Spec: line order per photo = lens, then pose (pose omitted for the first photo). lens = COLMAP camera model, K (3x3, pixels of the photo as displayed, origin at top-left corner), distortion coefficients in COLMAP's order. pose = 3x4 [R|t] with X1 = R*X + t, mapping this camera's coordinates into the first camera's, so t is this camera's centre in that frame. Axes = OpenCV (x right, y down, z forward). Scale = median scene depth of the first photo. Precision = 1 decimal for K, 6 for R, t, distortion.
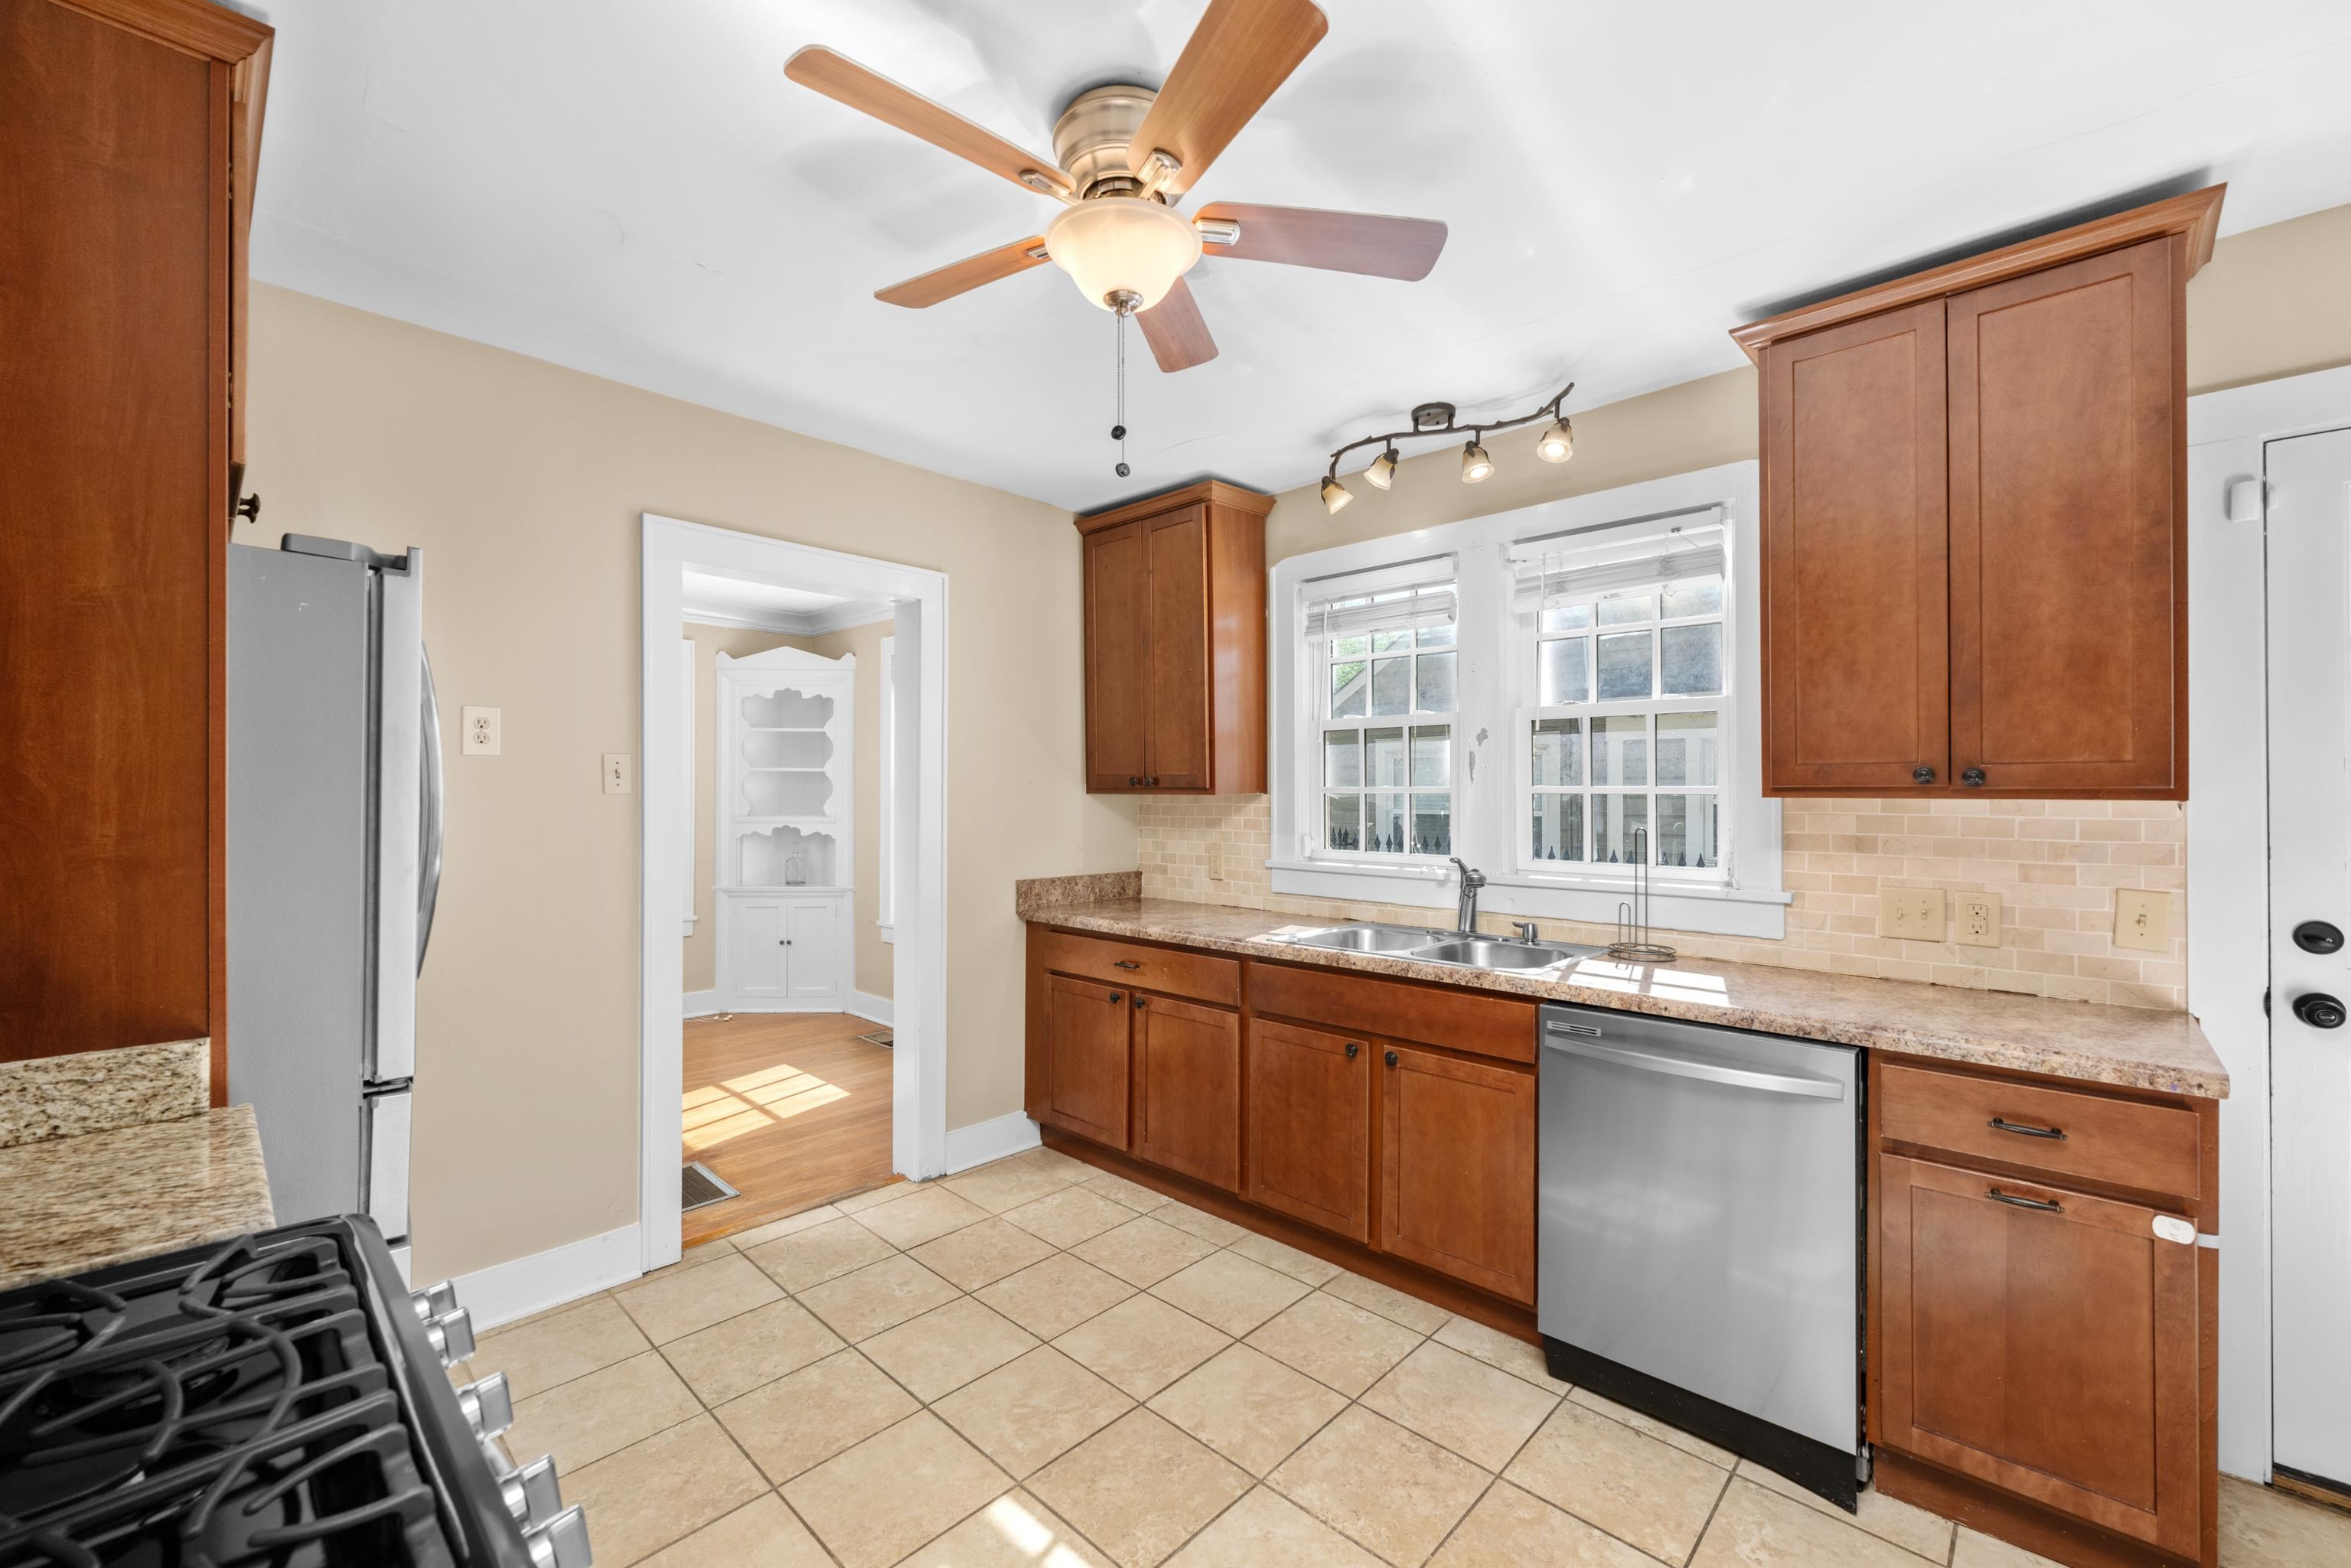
lens RADIAL K [[945.8, 0, 1184.9], [0, 945.8, 796.7], [0, 0, 1]] dist [-0.000841, -0.000077]
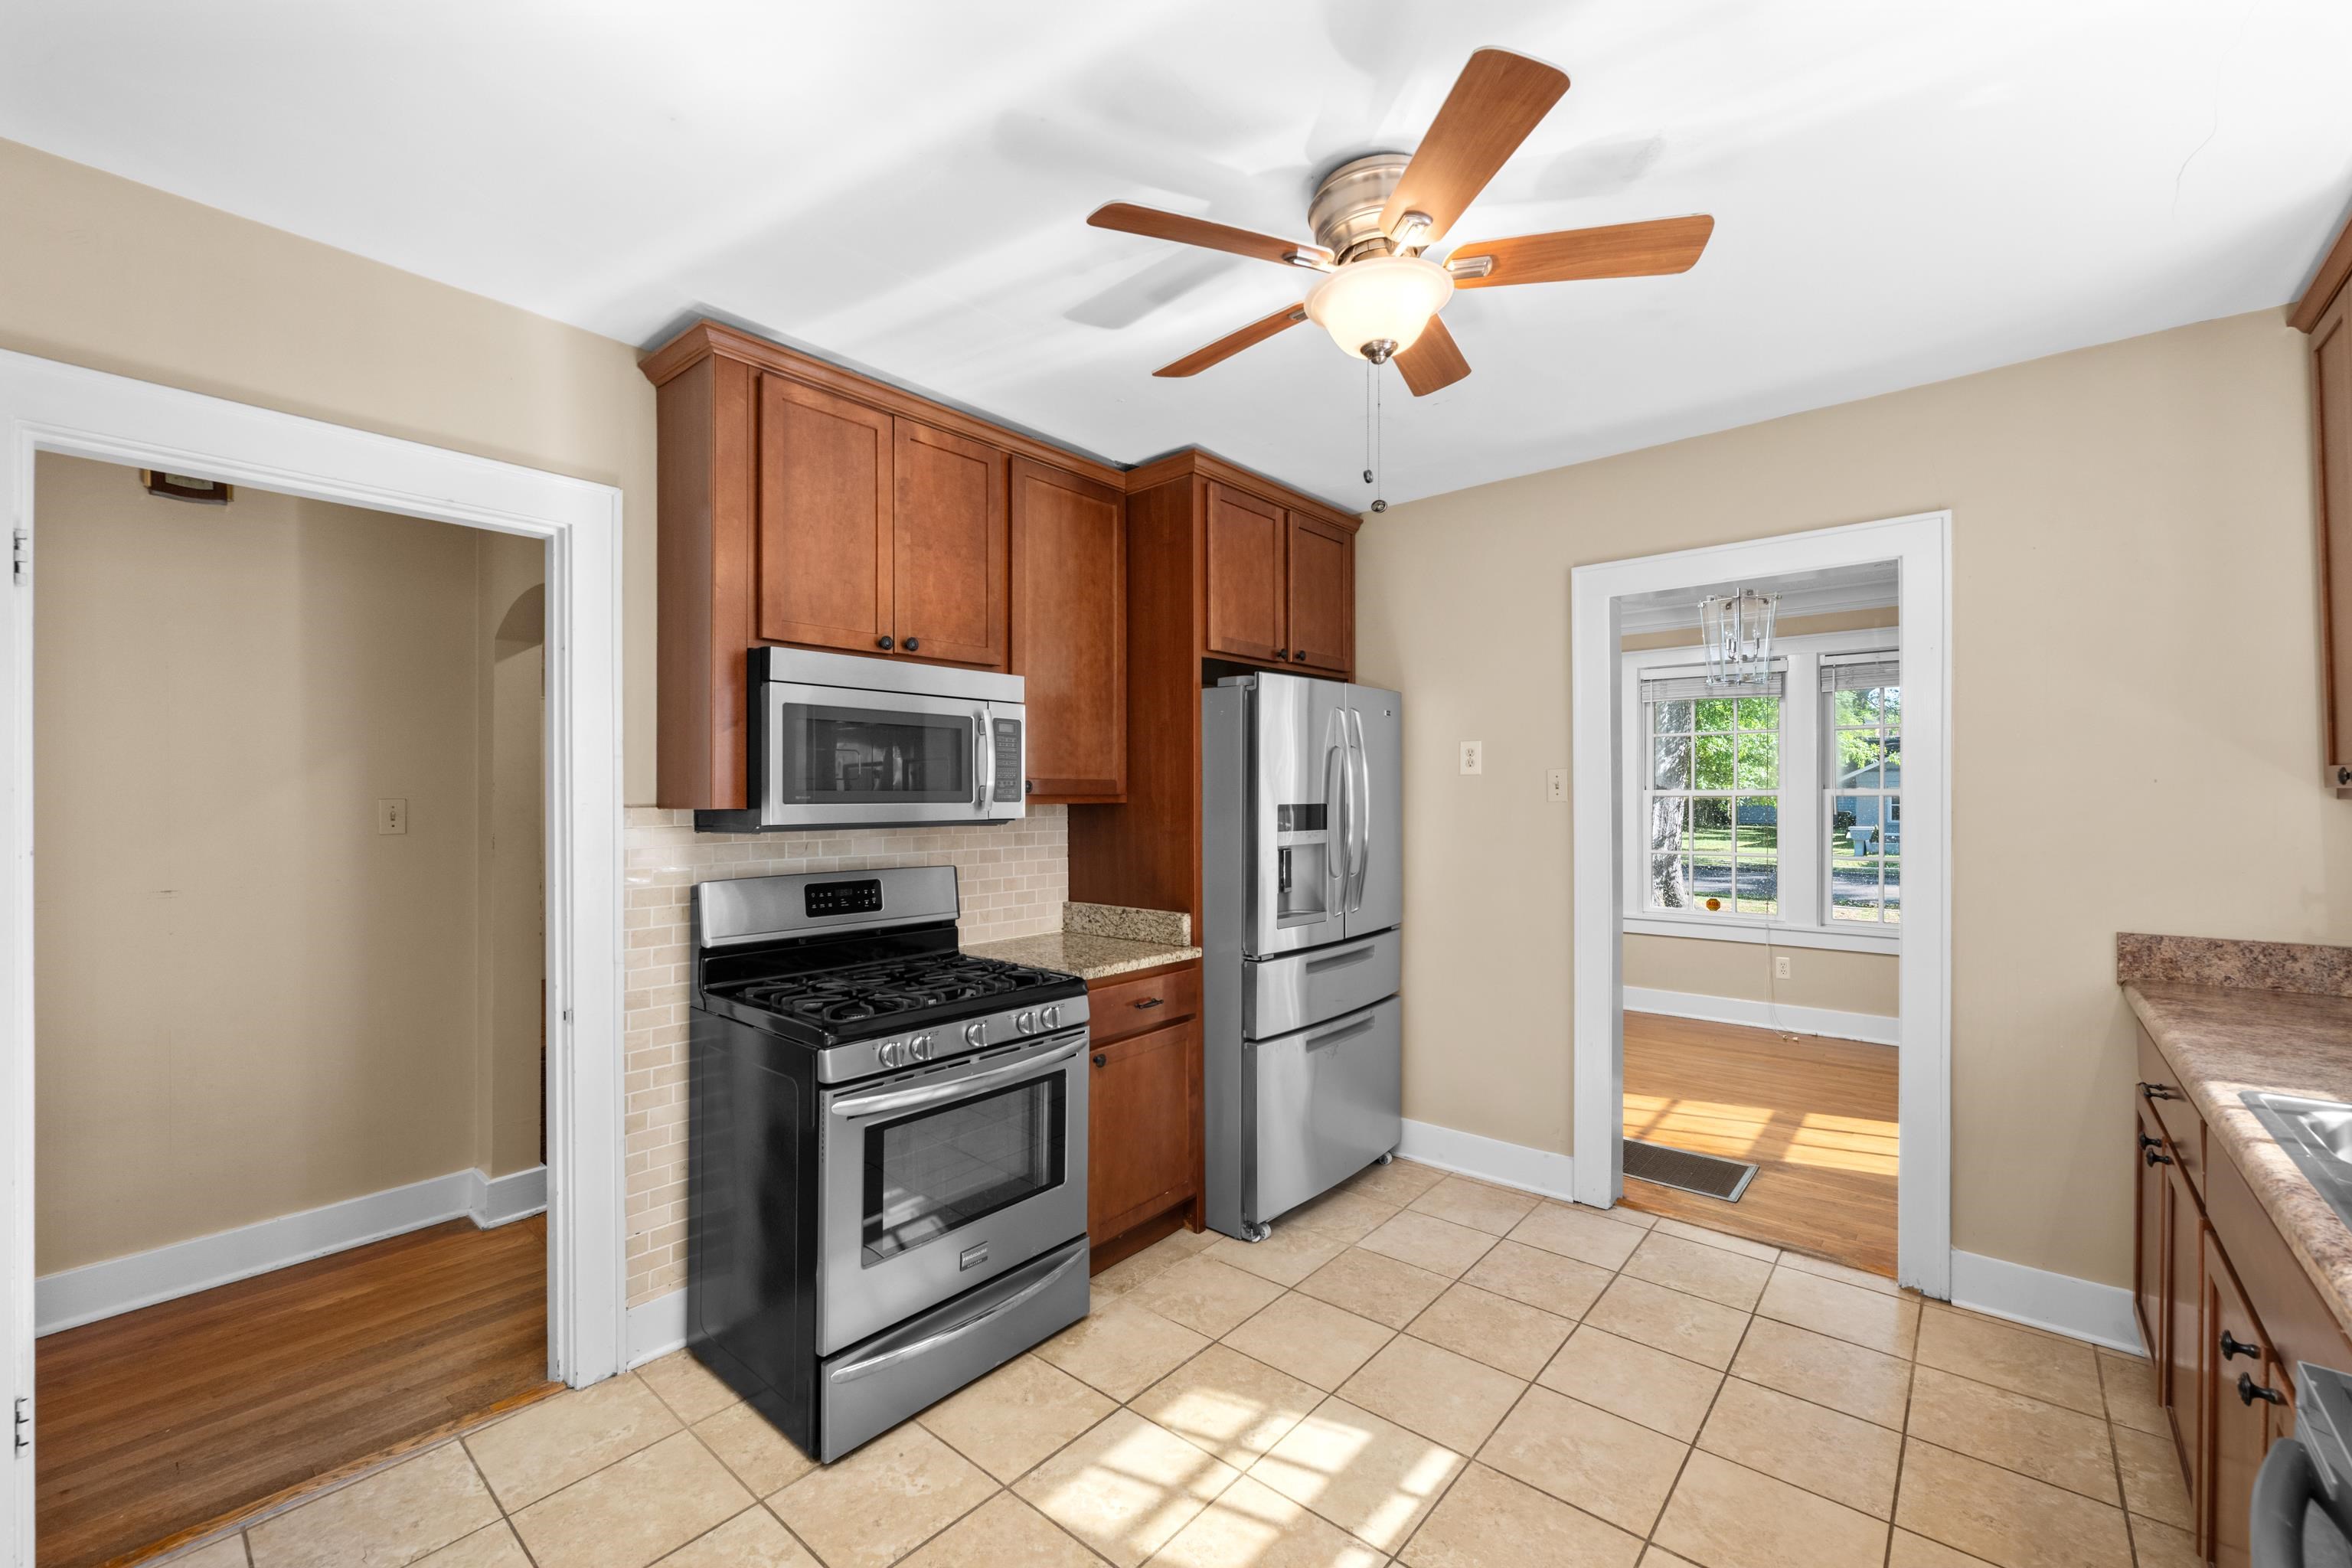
lens RADIAL K [[959.9, 0, 1173.4], [0, 959.9, 796.5], [0, 0, 1]] dist [-0.002966, -0.000257]
pose [[0.040582, -0.002014, -0.999174, 0.534832], [0.002845, 0.999994, -0.001900, -0.007506], [0.999172, -0.002765, 0.040588, 0.379448]]
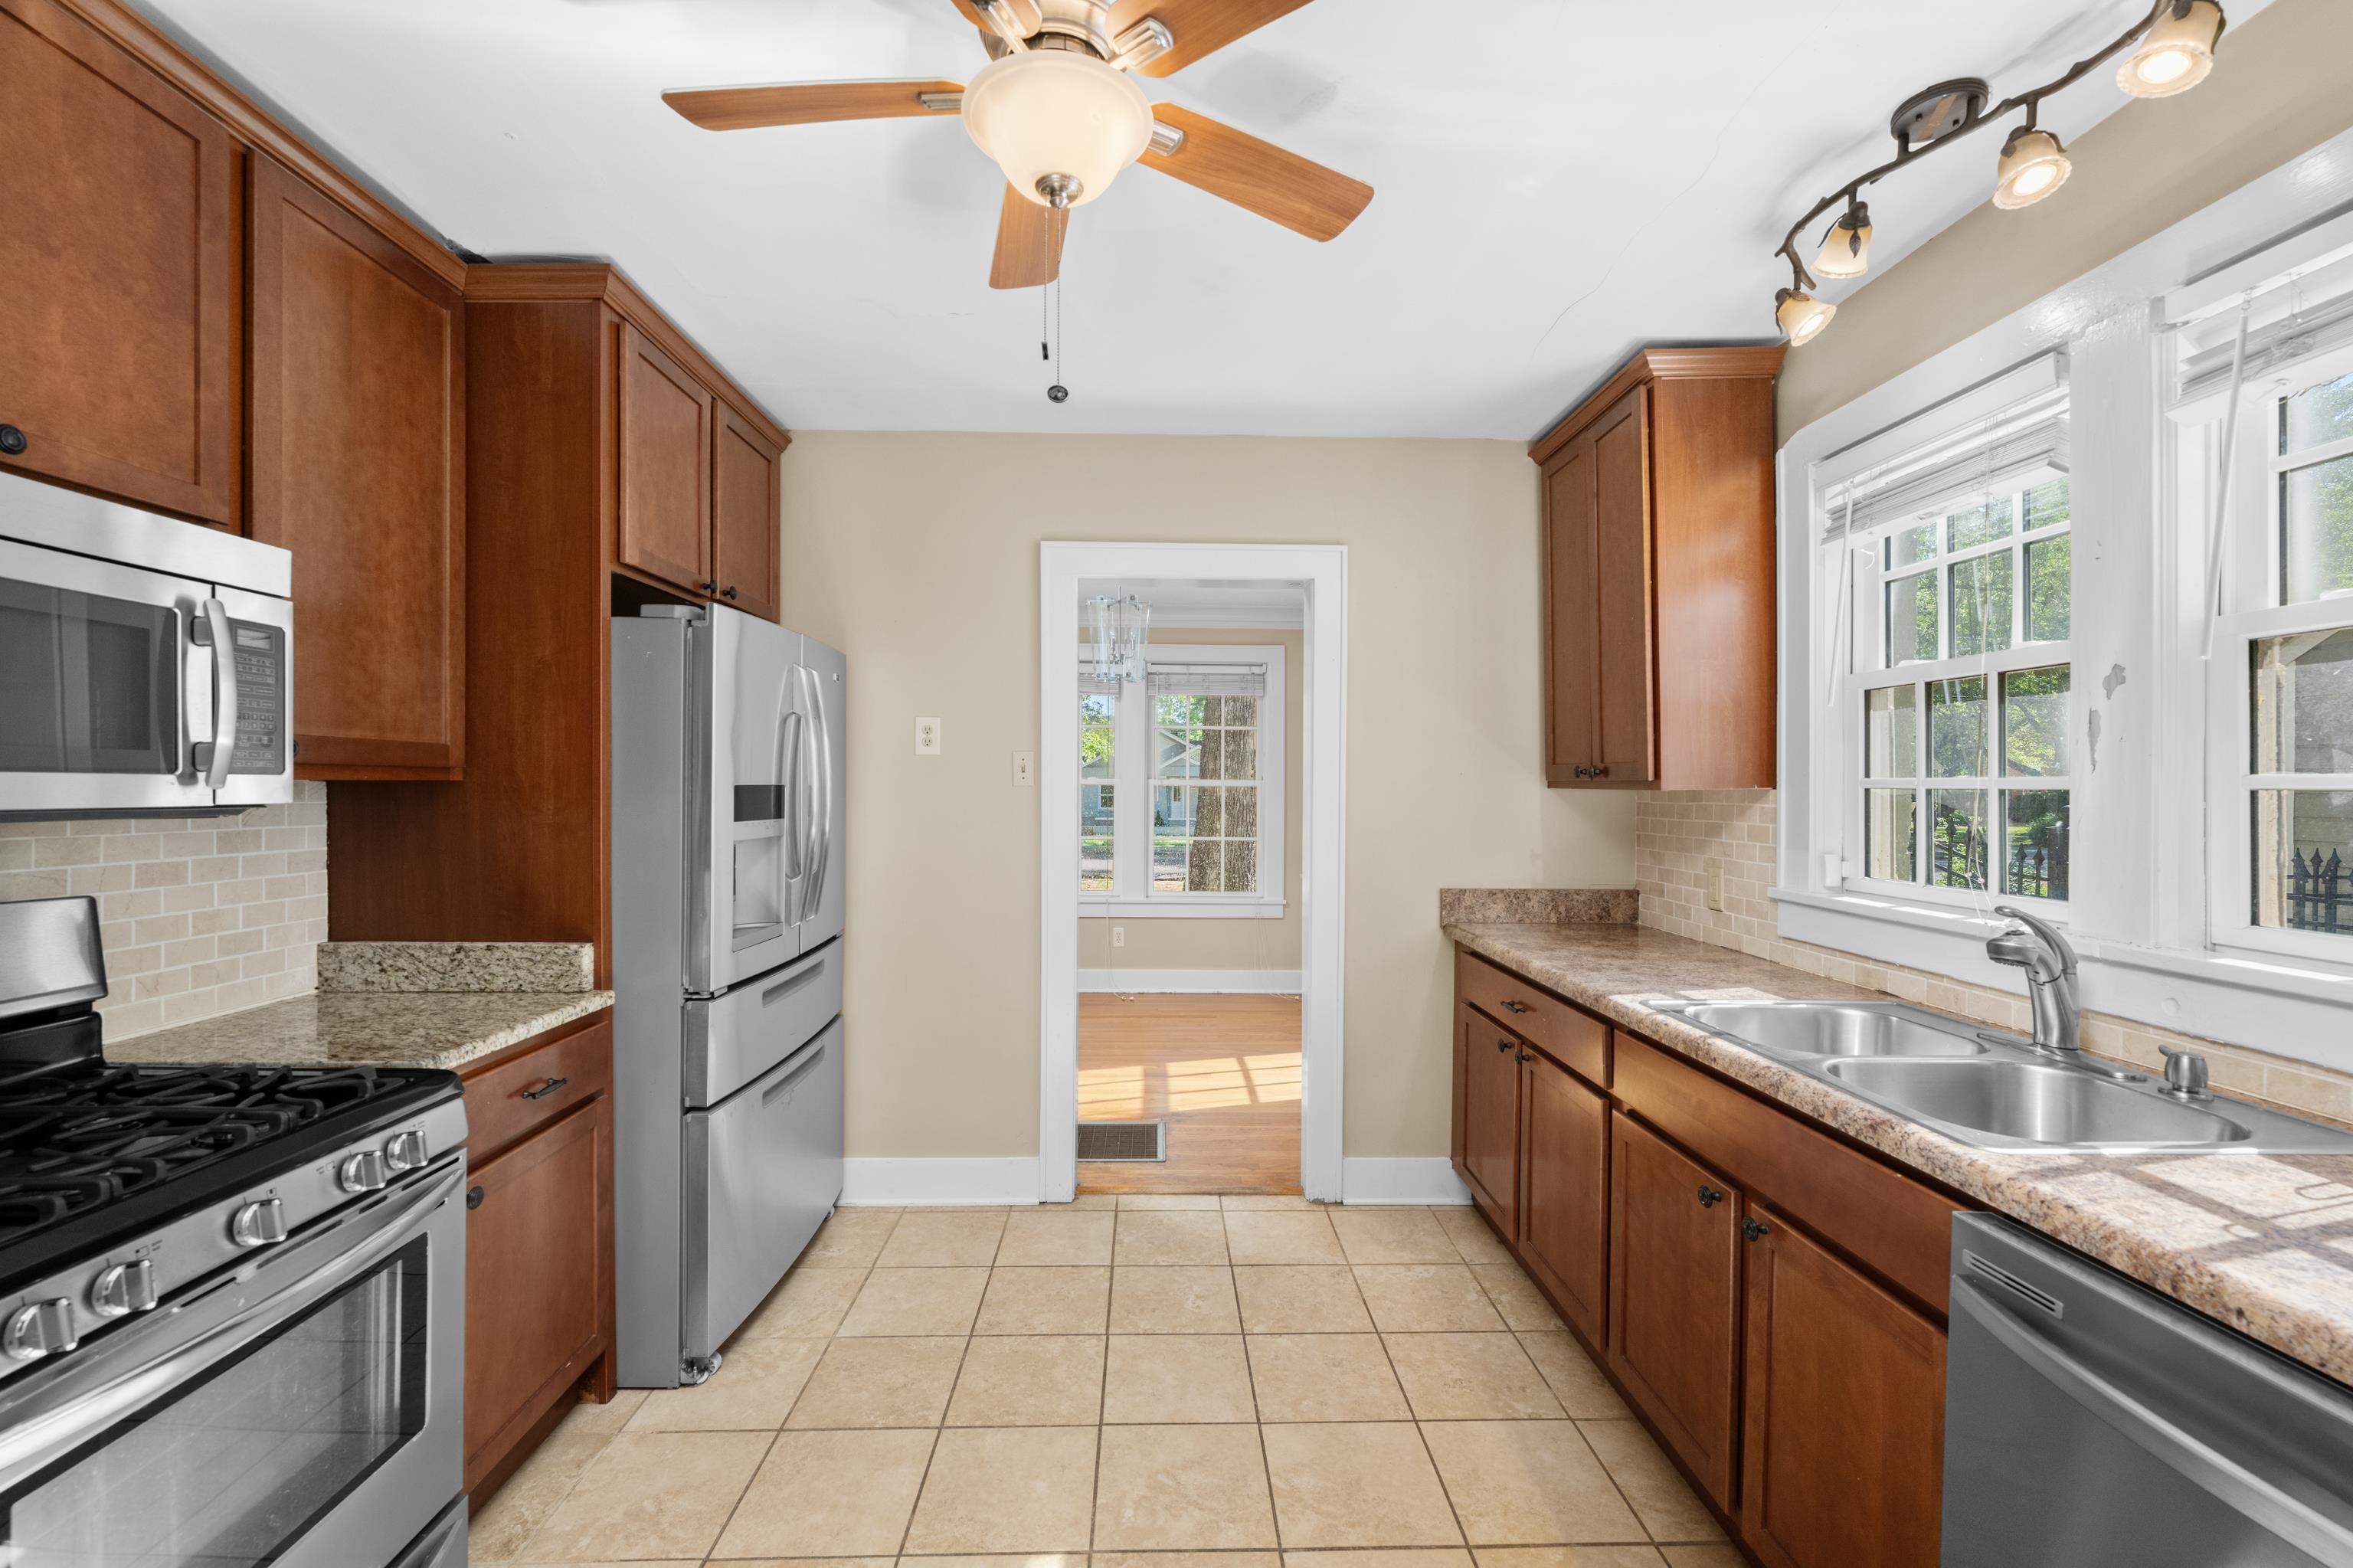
lens RADIAL K [[960.3, 0, 1173.9], [0, 960.3, 796.5], [0, 0, 1]] dist [-0.002966, -0.000257]
pose [[0.703403, 0.009908, -0.710722, 0.316284], [-0.006799, 0.999951, 0.007211, 0.000233], [0.710759, -0.000240, 0.703436, 0.252029]]
